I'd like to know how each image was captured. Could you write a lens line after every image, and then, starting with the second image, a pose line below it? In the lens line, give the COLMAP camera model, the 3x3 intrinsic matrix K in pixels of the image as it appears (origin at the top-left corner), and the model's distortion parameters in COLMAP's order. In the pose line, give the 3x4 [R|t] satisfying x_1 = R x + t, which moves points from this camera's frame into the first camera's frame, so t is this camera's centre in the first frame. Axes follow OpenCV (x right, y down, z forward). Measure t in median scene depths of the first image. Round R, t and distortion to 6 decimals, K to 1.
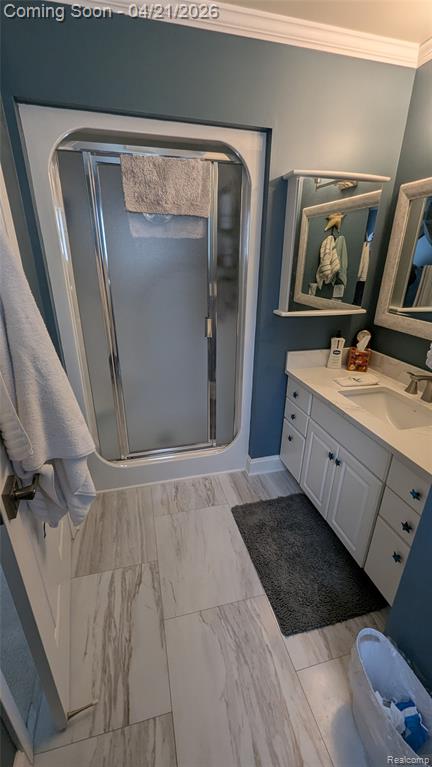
lens RADIAL K [[314.0, 0, 214.1], [0, 314.0, 383.0], [0, 0, 1]] dist [0.000213, 0.000030]
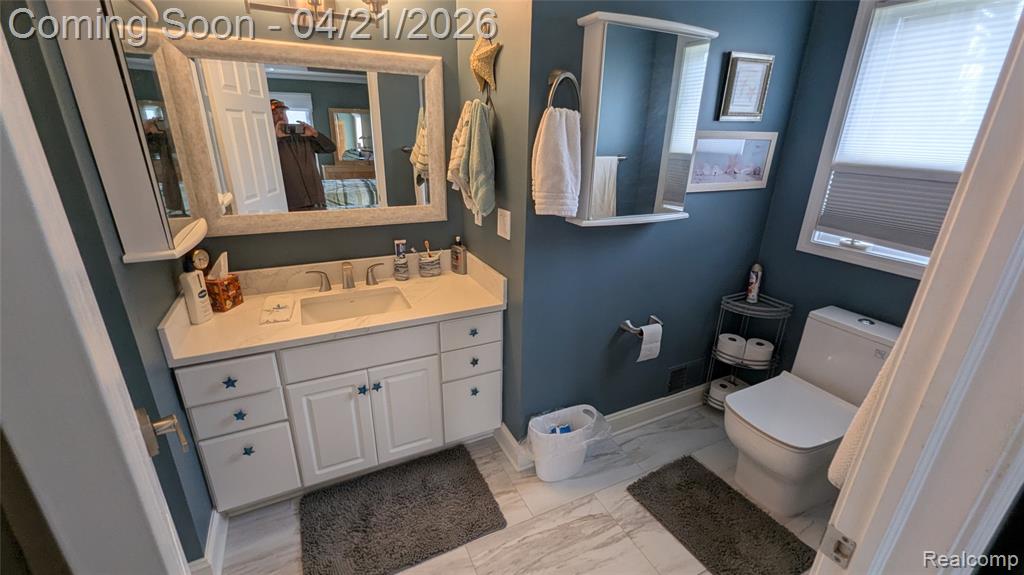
lens RADIAL K [[421.3, 0, 510.7], [0, 421.3, 286.4], [0, 0, 1]] dist [0.002054, 0.000012]
pose [[-0.199657, -0.346052, 0.916725, -0.553502], [0.349055, 0.849071, 0.396535, -0.264374], [-0.915586, 0.399158, -0.048732, 0.573006]]
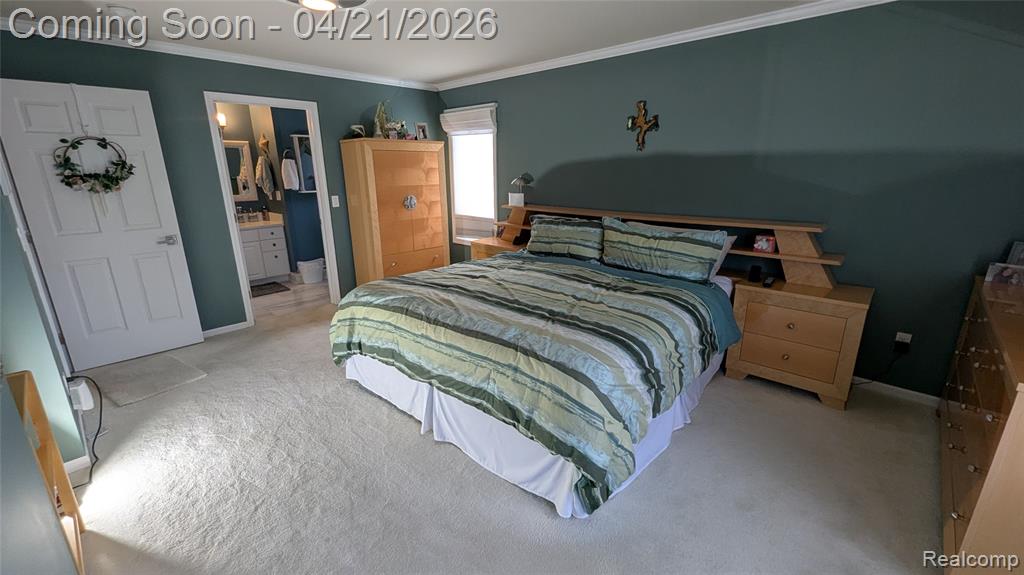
lens RADIAL K [[421.3, 0, 509.5], [0, 421.3, 290.2], [0, 0, 1]] dist [0.002054, 0.000012]
pose [[-0.535882, -0.236038, 0.810627, -3.161585], [0.320552, 0.831353, 0.453981, -0.281175], [-0.781074, 0.503129, -0.369845, 0.646342]]
